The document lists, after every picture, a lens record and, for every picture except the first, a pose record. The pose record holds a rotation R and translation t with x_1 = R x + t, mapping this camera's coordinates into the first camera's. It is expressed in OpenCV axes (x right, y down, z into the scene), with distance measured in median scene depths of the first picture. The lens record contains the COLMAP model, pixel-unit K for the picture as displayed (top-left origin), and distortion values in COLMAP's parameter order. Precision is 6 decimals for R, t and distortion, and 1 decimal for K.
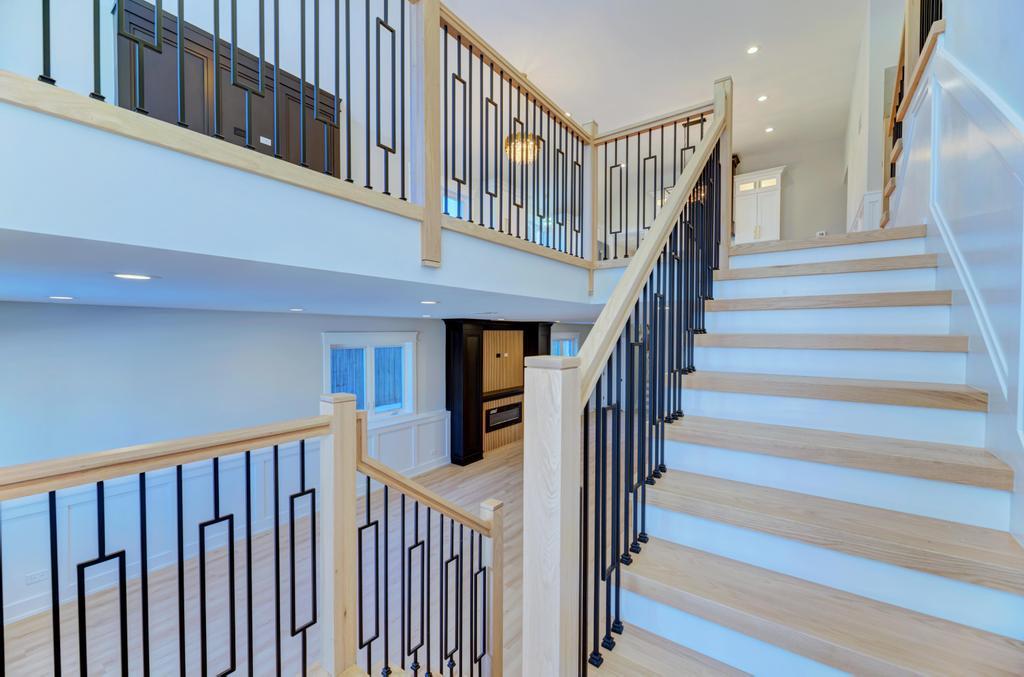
lens RADIAL K [[417.5, 0, 514.4], [0, 417.5, 340.8], [0, 0, 1]] dist [0.001307, -0.000058]
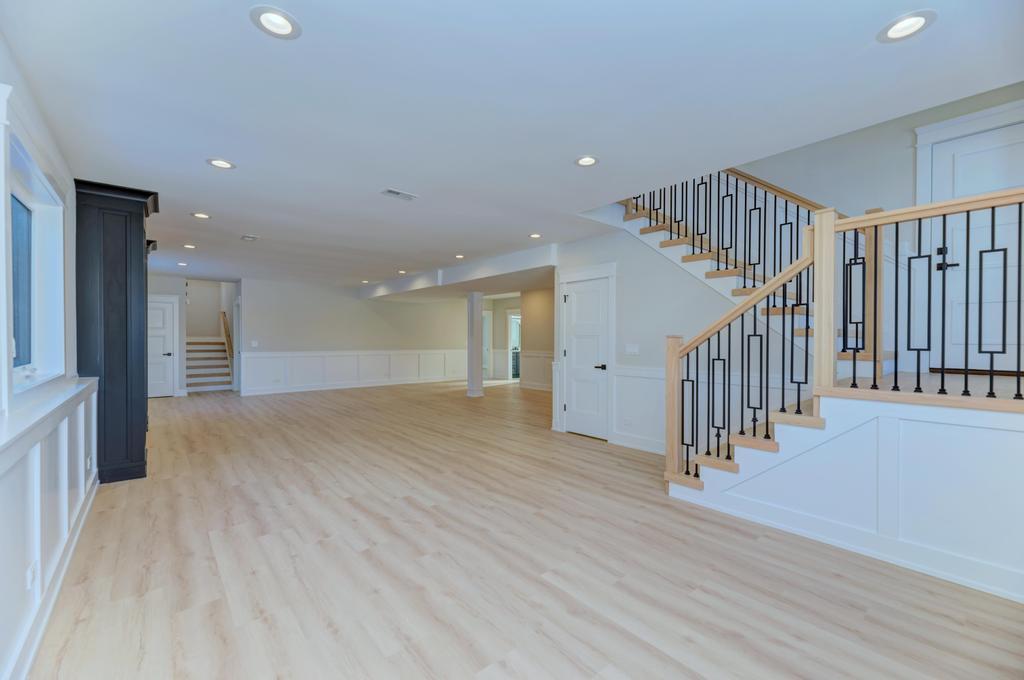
lens RADIAL K [[417.5, 0, 514.4], [0, 417.5, 342.3], [0, 0, 1]] dist [0.001307, -0.000058]
pose [[0.240850, -0.006733, 0.970539, -0.523525], [0.014571, 0.999888, 0.003321, 0.134165], [-0.970453, 0.013342, 0.240922, 0.411947]]
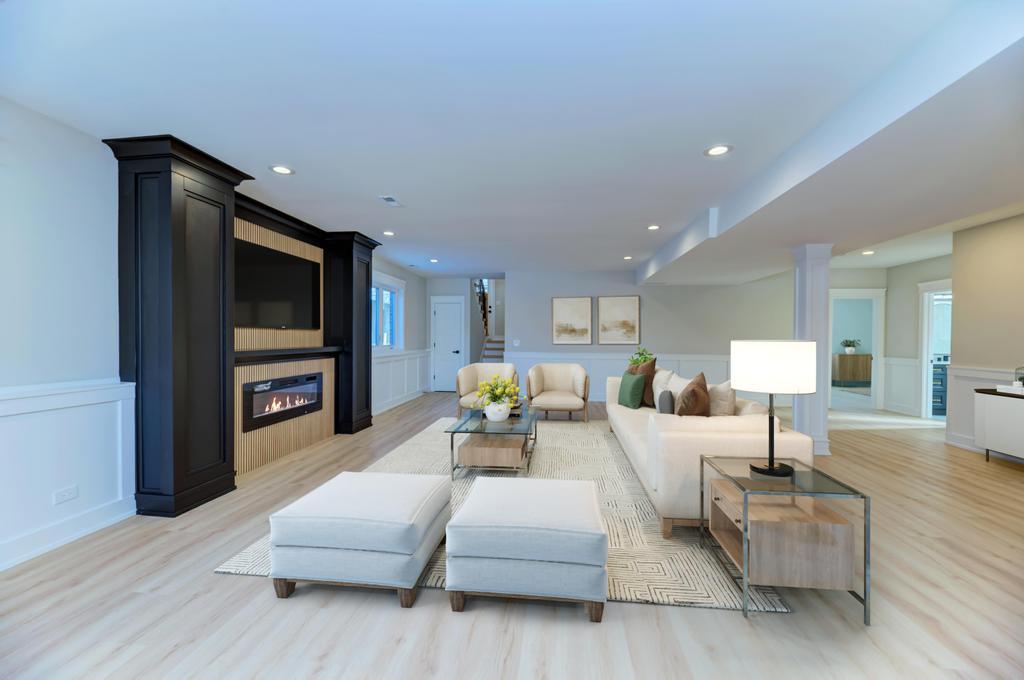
lens RADIAL K [[417.5, 0, 514.4], [0, 417.5, 342.3], [0, 0, 1]] dist [0.001307, -0.000058]
pose [[0.878432, -0.000651, 0.477867, -0.027583], [0.002331, 0.999993, -0.002924, 0.133251], [-0.477862, 0.003683, 0.878427, 0.485496]]
